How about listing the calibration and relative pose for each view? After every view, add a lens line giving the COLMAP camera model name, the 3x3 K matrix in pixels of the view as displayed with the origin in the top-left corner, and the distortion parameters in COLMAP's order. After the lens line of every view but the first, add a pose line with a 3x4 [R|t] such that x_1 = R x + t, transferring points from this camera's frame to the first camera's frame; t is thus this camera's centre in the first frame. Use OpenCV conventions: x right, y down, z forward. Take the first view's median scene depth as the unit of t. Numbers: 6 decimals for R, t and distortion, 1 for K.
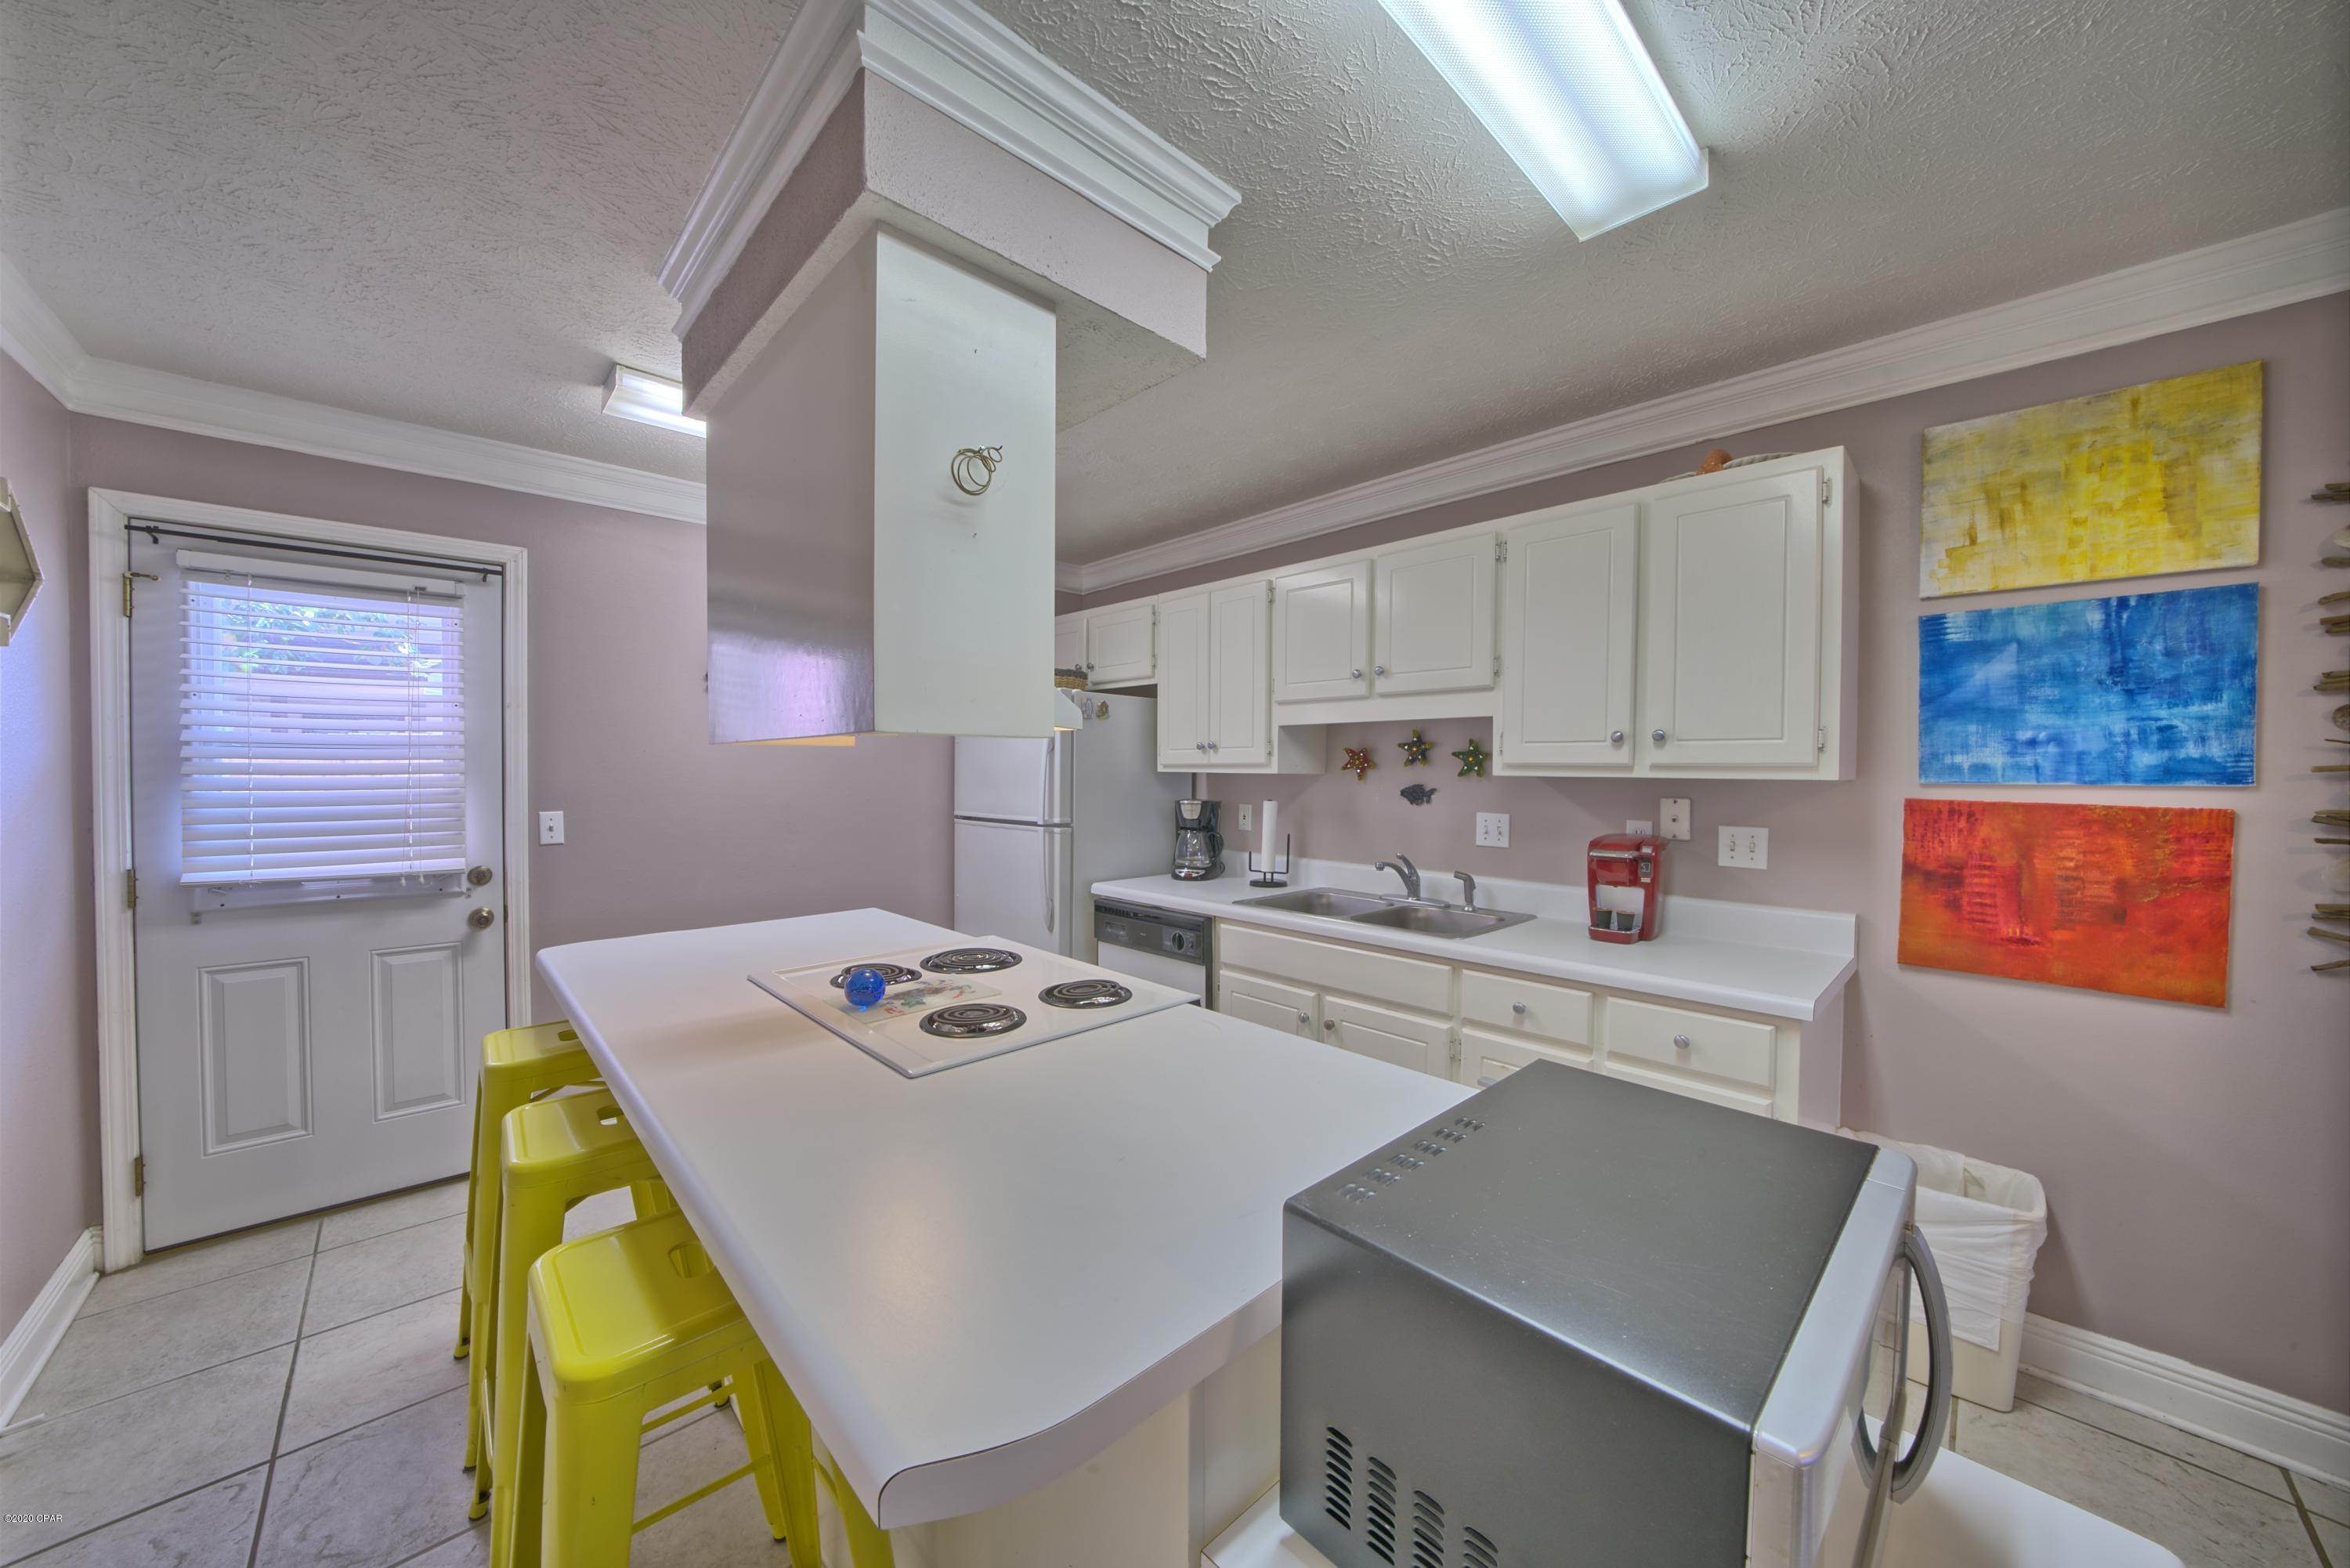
lens RADIAL K [[806.6, 0, 1175.0], [0, 806.6, 786.3], [0, 0, 1]] dist [-0.021911, 0.001340]
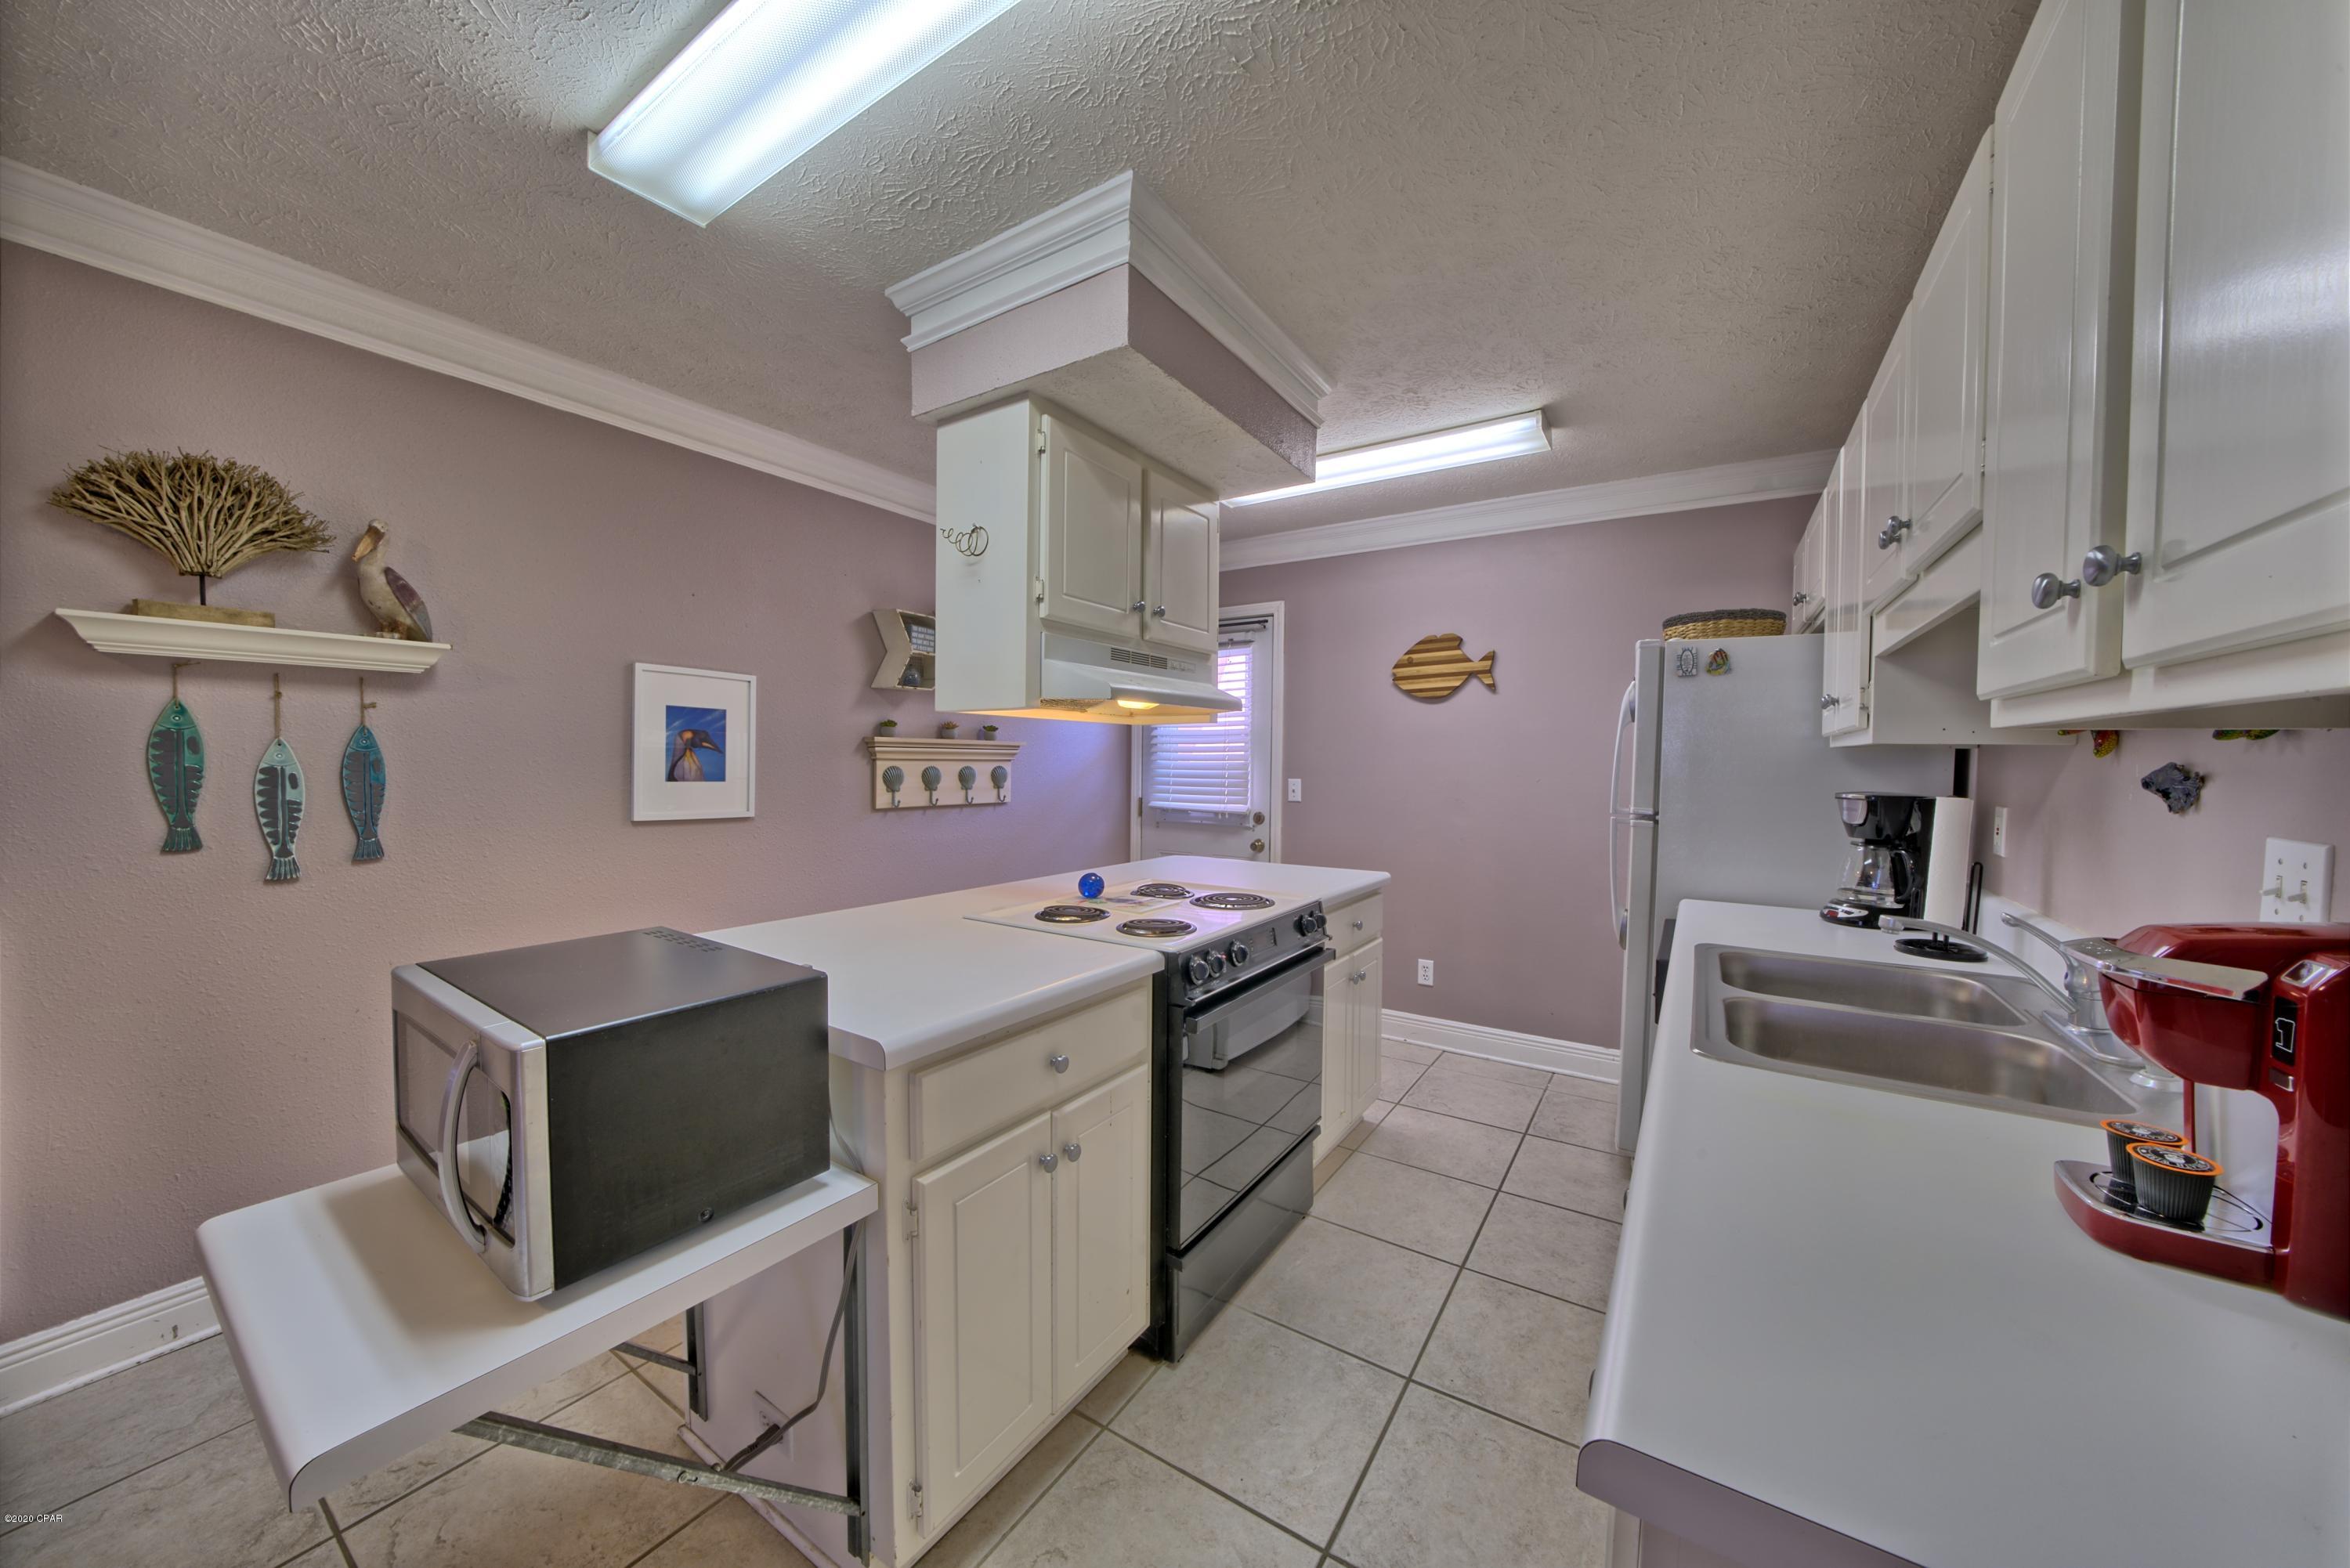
lens RADIAL K [[806.6, 0, 1157.5], [0, 806.6, 784.1], [0, 0, 1]] dist [-0.021911, 0.001340]
pose [[0.213022, 0.028491, -0.976632, 0.781180], [-0.030166, 0.999290, 0.022572, 0.020503], [0.976582, 0.024653, 0.213730, 0.581255]]
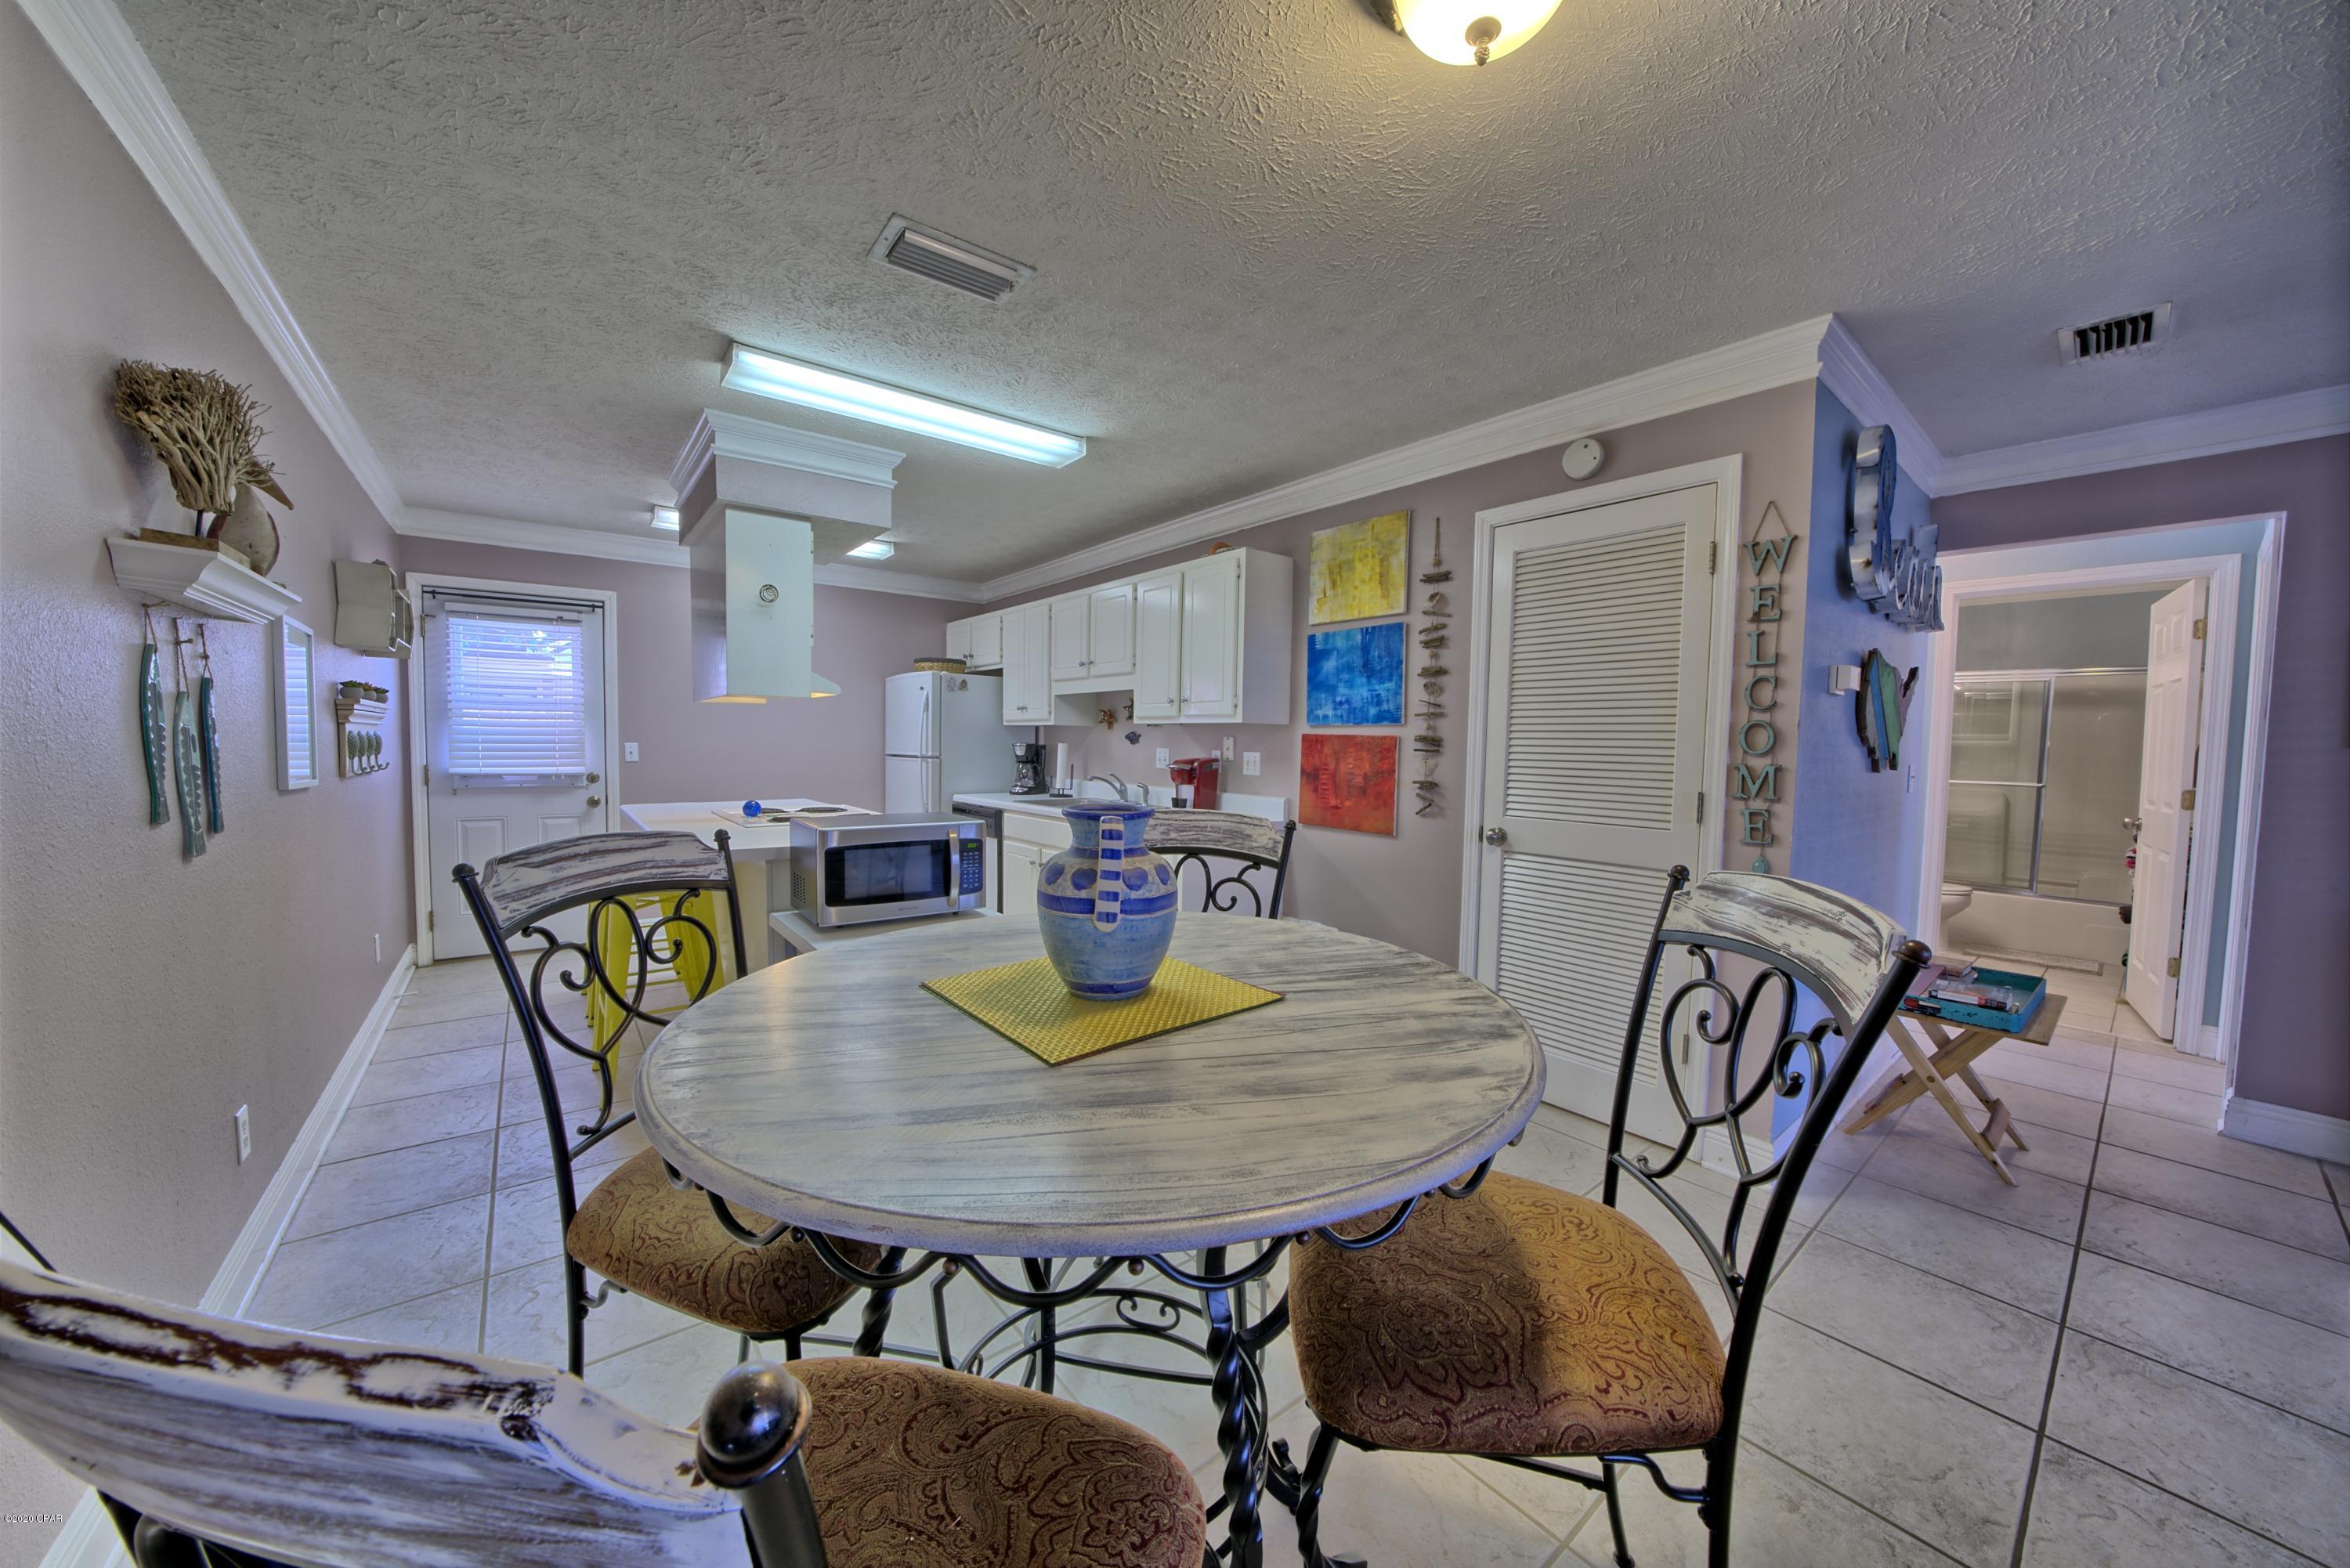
lens RADIAL K [[806.6, 0, 1170.0], [0, 806.6, 787.4], [0, 0, 1]] dist [-0.021911, 0.001340]
pose [[0.995601, 0.015020, -0.092480, 0.720854], [-0.011846, 0.999325, 0.034773, 0.071638], [0.092940, -0.033524, 0.995107, -0.823699]]
